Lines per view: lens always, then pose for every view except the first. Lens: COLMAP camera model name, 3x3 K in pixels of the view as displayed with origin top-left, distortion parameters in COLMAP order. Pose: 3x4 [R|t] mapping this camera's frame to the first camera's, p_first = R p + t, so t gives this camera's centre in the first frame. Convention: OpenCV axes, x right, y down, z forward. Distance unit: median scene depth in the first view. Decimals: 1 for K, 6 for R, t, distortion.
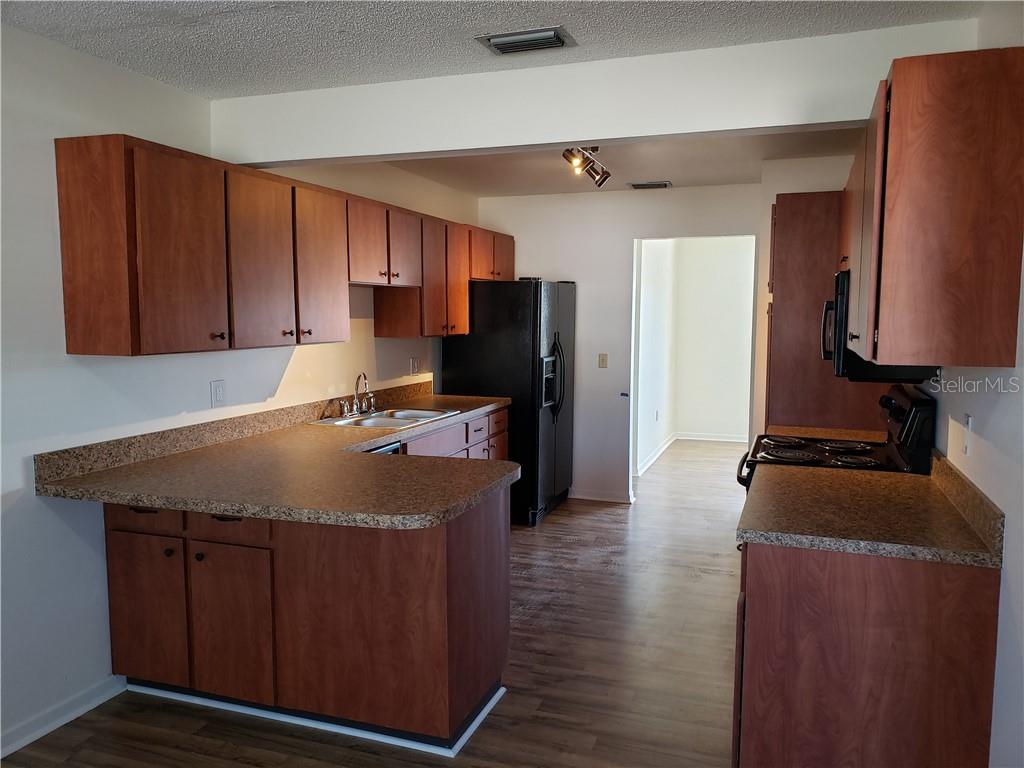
lens RADIAL K [[799.4, 0, 503.8], [0, 799.4, 394.6], [0, 0, 1]] dist [0.048151, -0.046246]
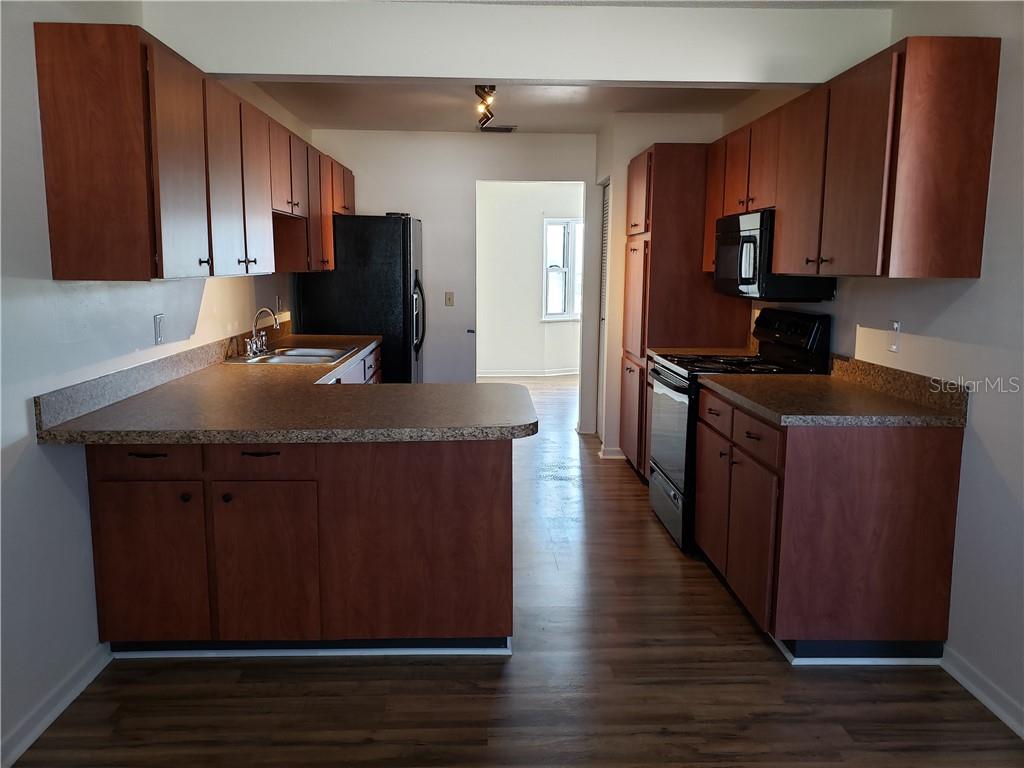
lens RADIAL K [[806.9, 0, 512.0], [0, 806.9, 384.0], [0, 0, 1]] dist [0.050417, -0.050513]
pose [[0.927256, -0.050950, 0.370946, -0.361797], [0.033029, 0.997967, 0.054508, 0.025723], [-0.372969, -0.038290, 0.927053, 0.007761]]
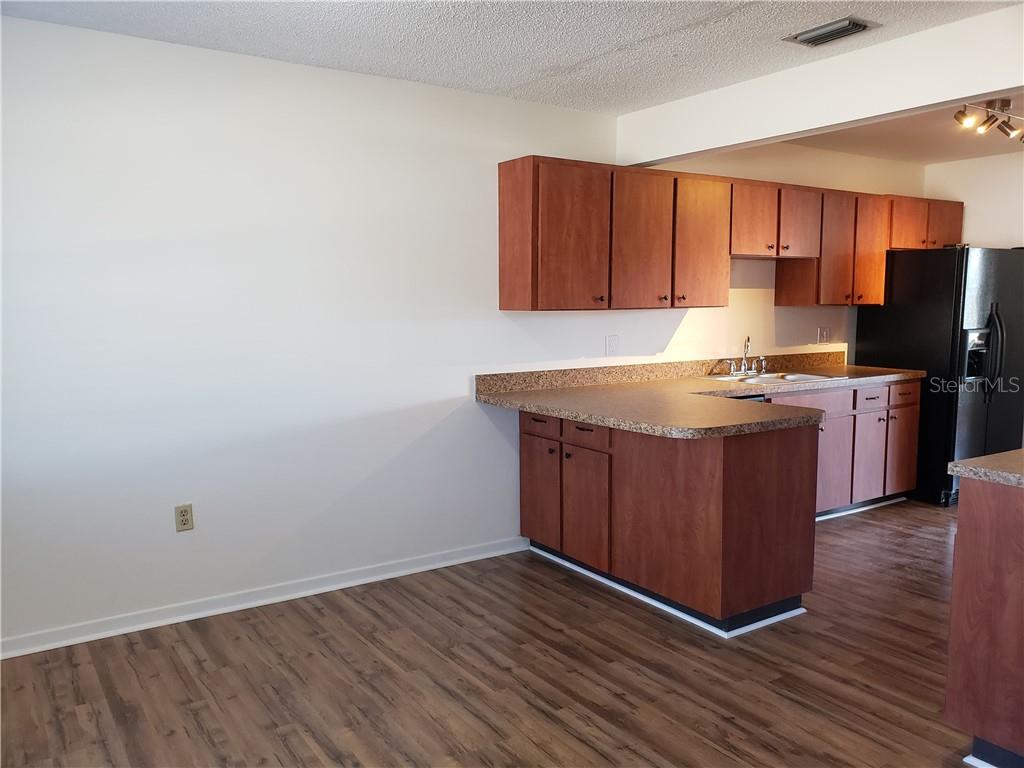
lens RADIAL K [[799.4, 0, 503.8], [0, 799.4, 394.6], [0, 0, 1]] dist [0.048151, -0.046246]
pose [[0.805063, 0.064982, -0.589620, 0.294078], [-0.055932, 0.997869, 0.033606, 0.048395], [0.590547, 0.005924, 0.806982, -0.152568]]
